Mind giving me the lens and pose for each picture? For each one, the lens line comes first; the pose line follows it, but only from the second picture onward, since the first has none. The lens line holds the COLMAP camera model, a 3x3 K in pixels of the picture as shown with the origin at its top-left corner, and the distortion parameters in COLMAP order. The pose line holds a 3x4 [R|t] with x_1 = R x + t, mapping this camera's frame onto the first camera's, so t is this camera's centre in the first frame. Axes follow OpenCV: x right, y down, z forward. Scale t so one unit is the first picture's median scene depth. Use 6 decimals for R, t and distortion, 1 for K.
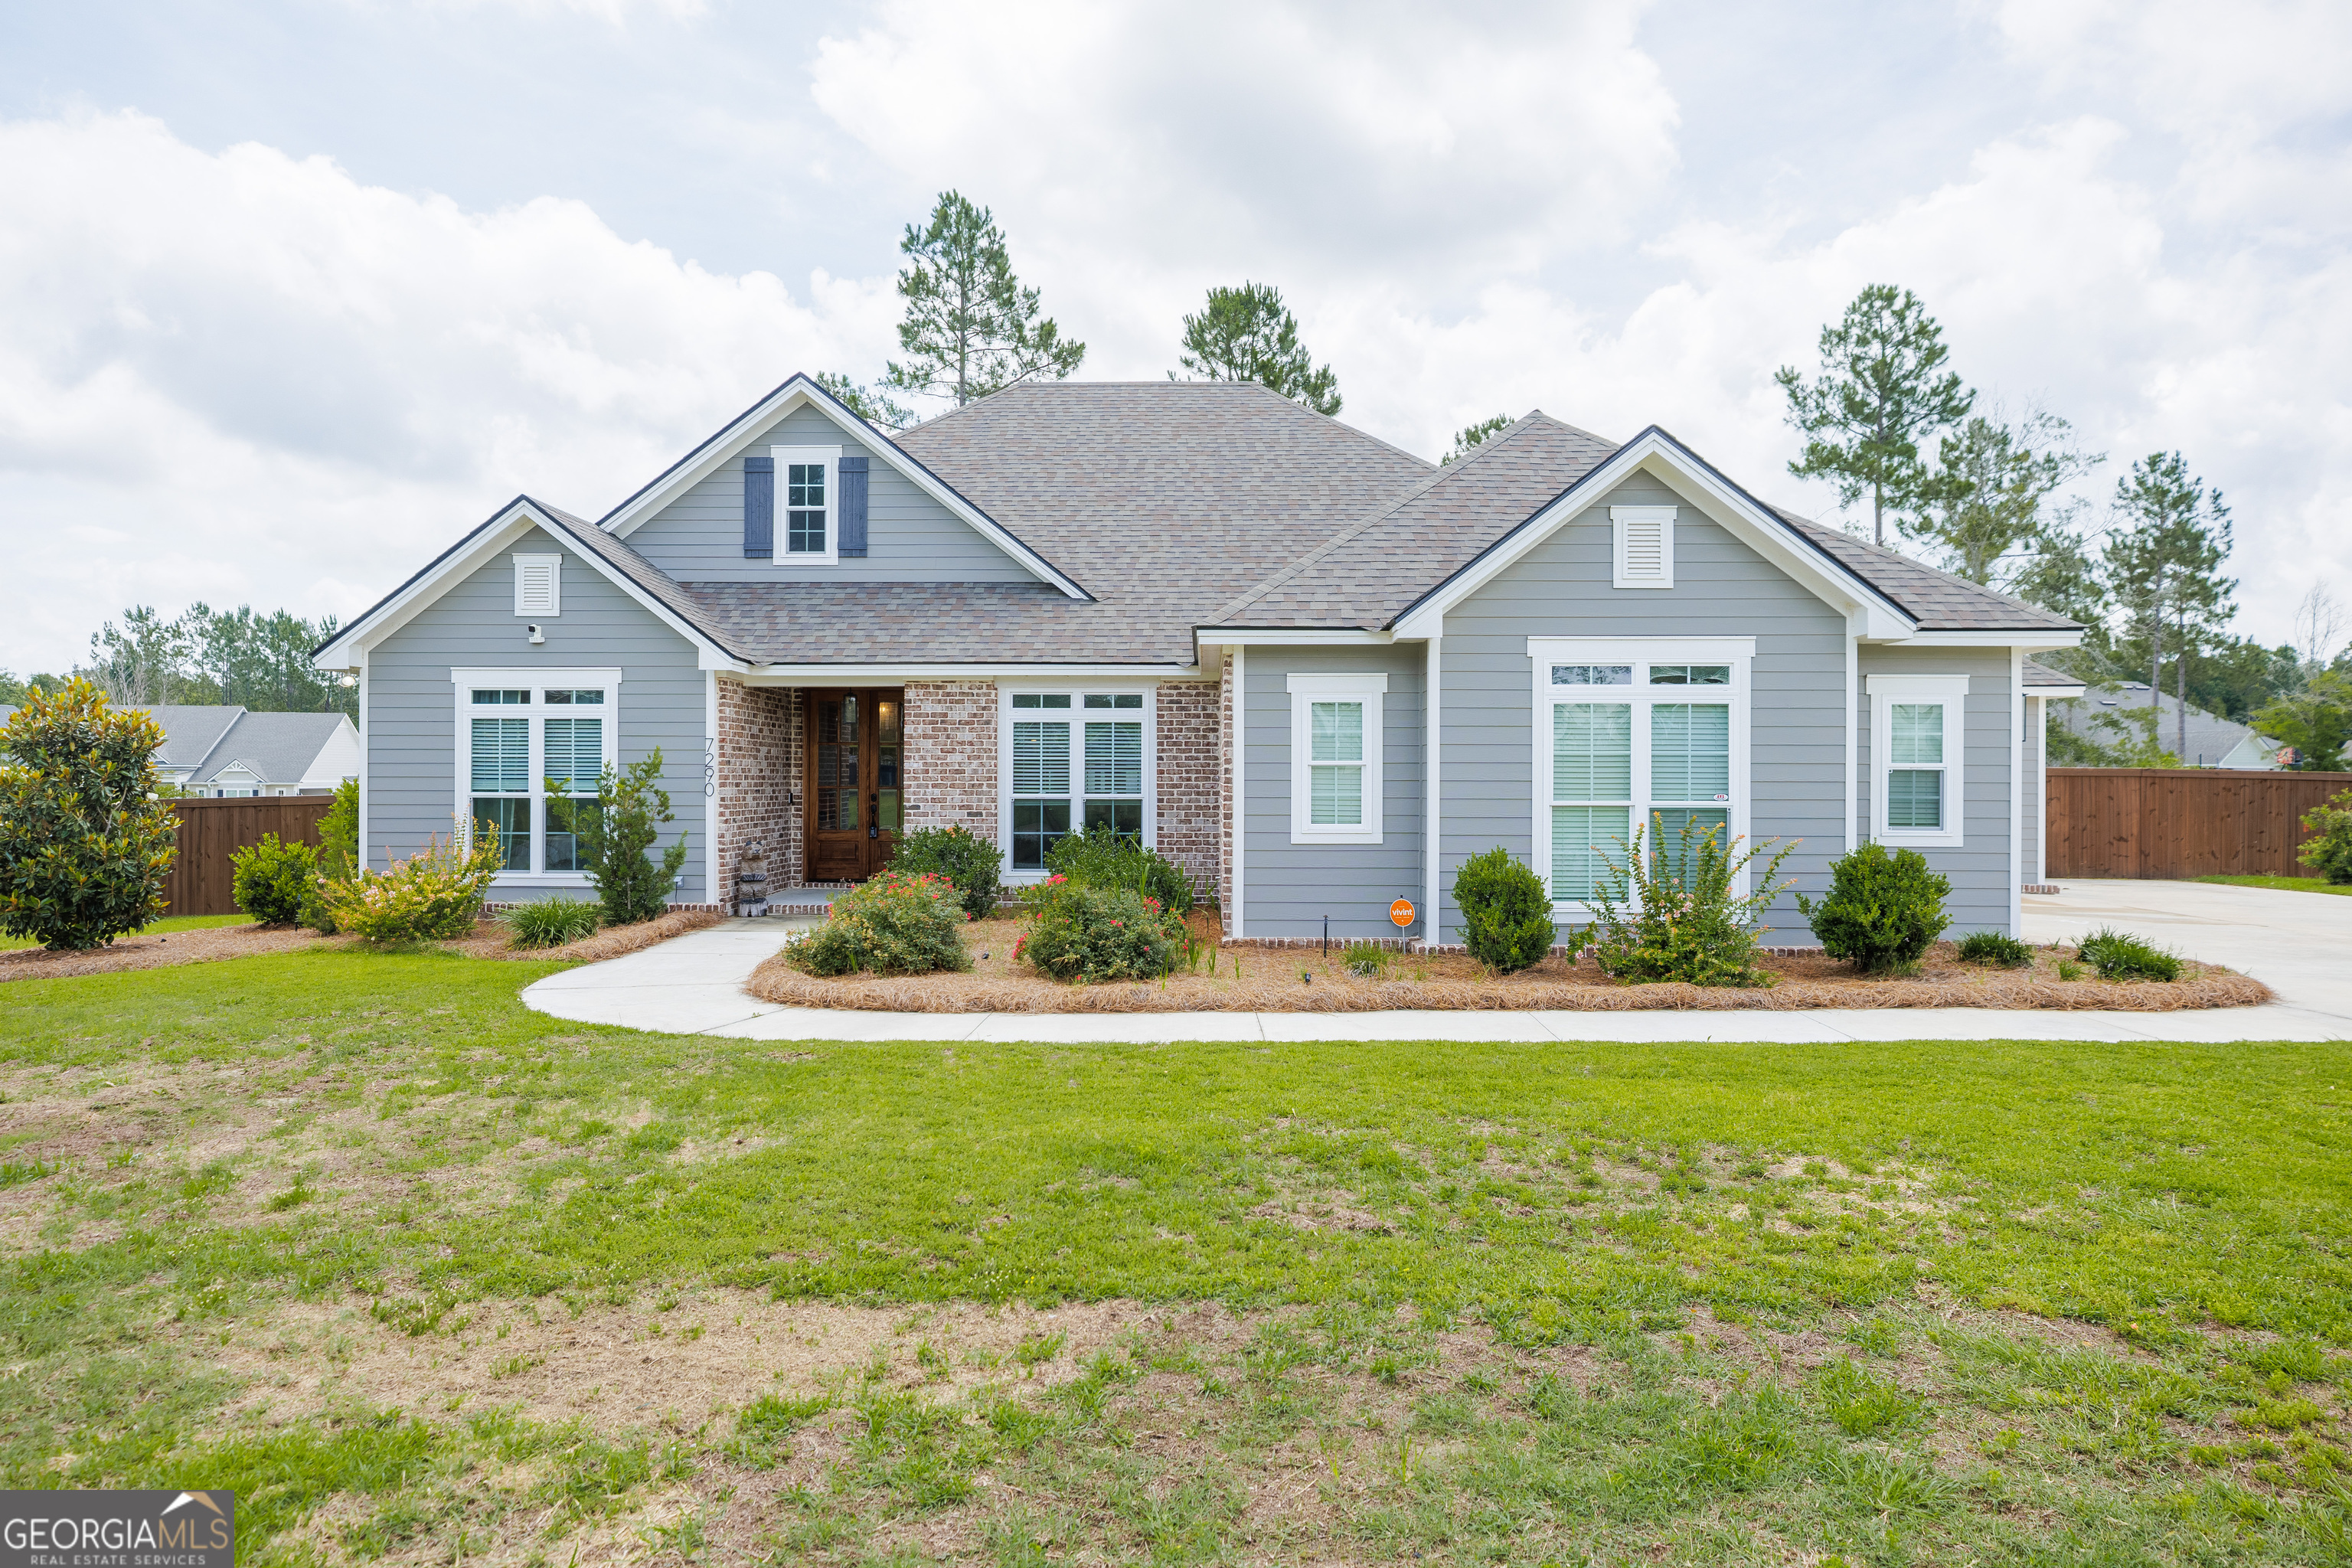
lens RADIAL K [[1466.9, 0, 1176.0], [0, 1466.9, 784.0], [0, 0, 1]] dist [-0.001873, -0.001023]
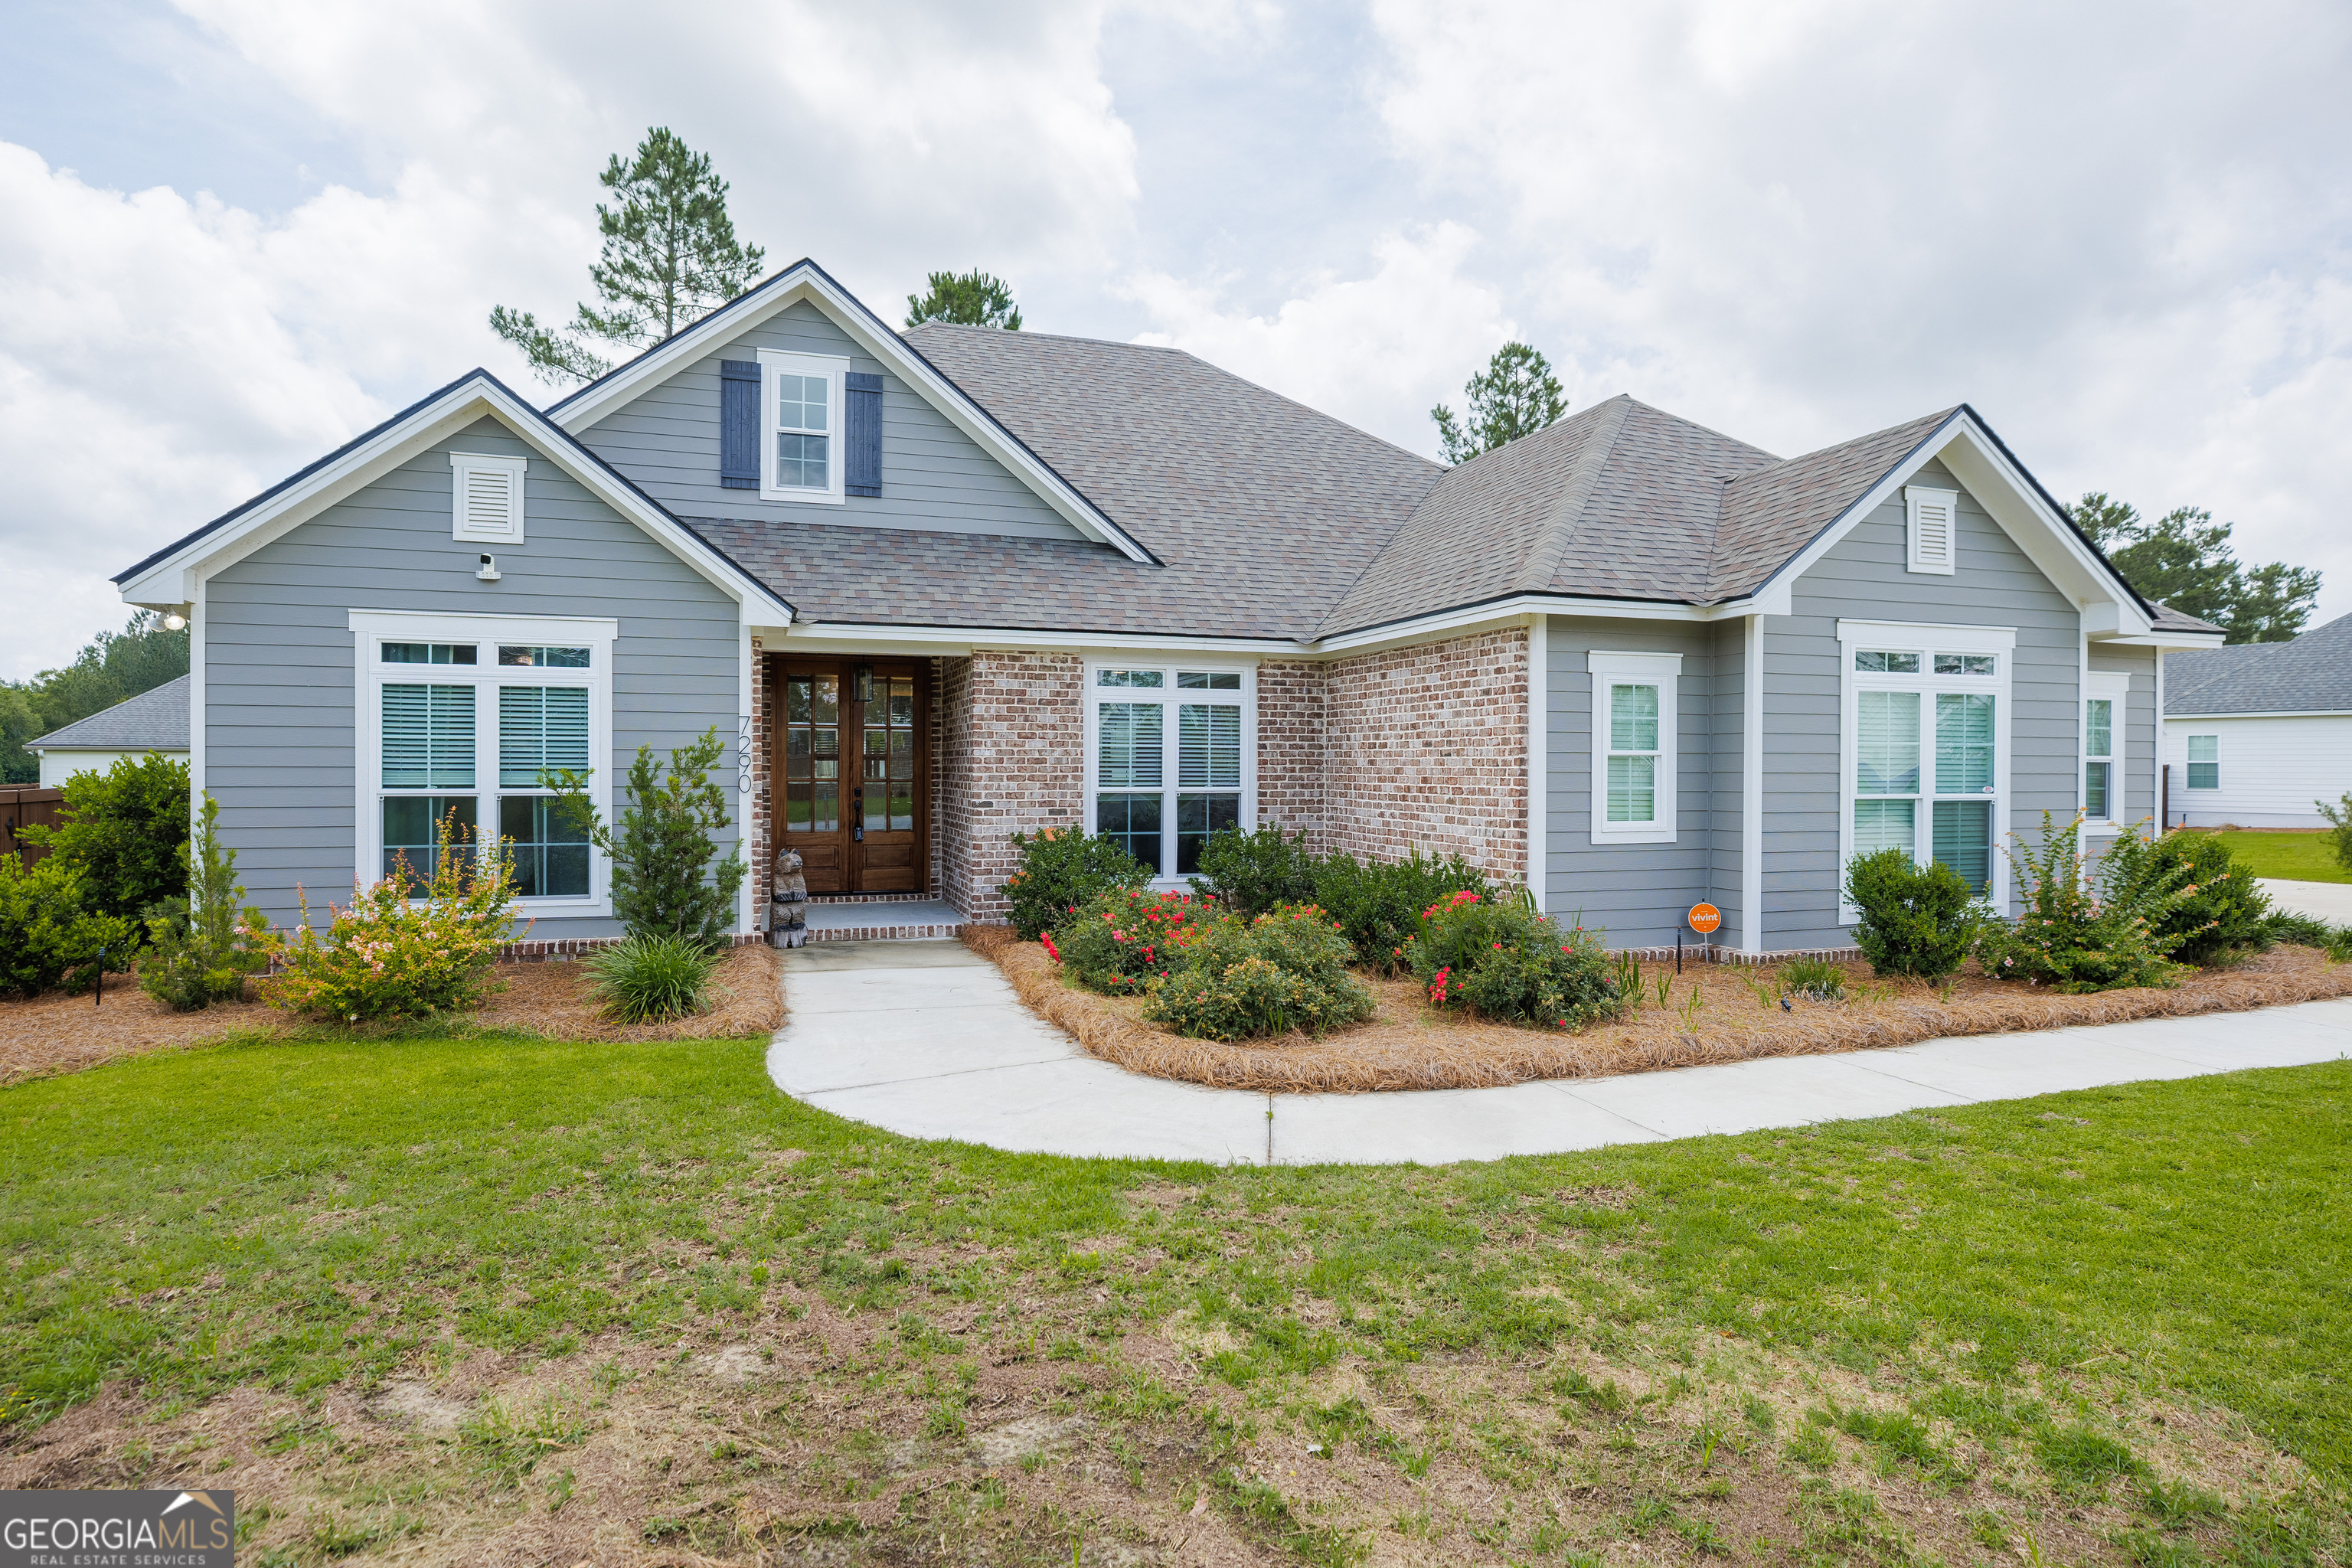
lens RADIAL K [[1314.4, 0, 1176.0], [0, 1314.4, 784.0], [0, 0, 1]] dist [-0.005944, 0.000719]
pose [[0.936309, -0.003612, 0.351158, -0.337114], [0.000148, 0.999951, 0.009891, -0.002739], [-0.351177, -0.009209, 0.936264, 0.274584]]
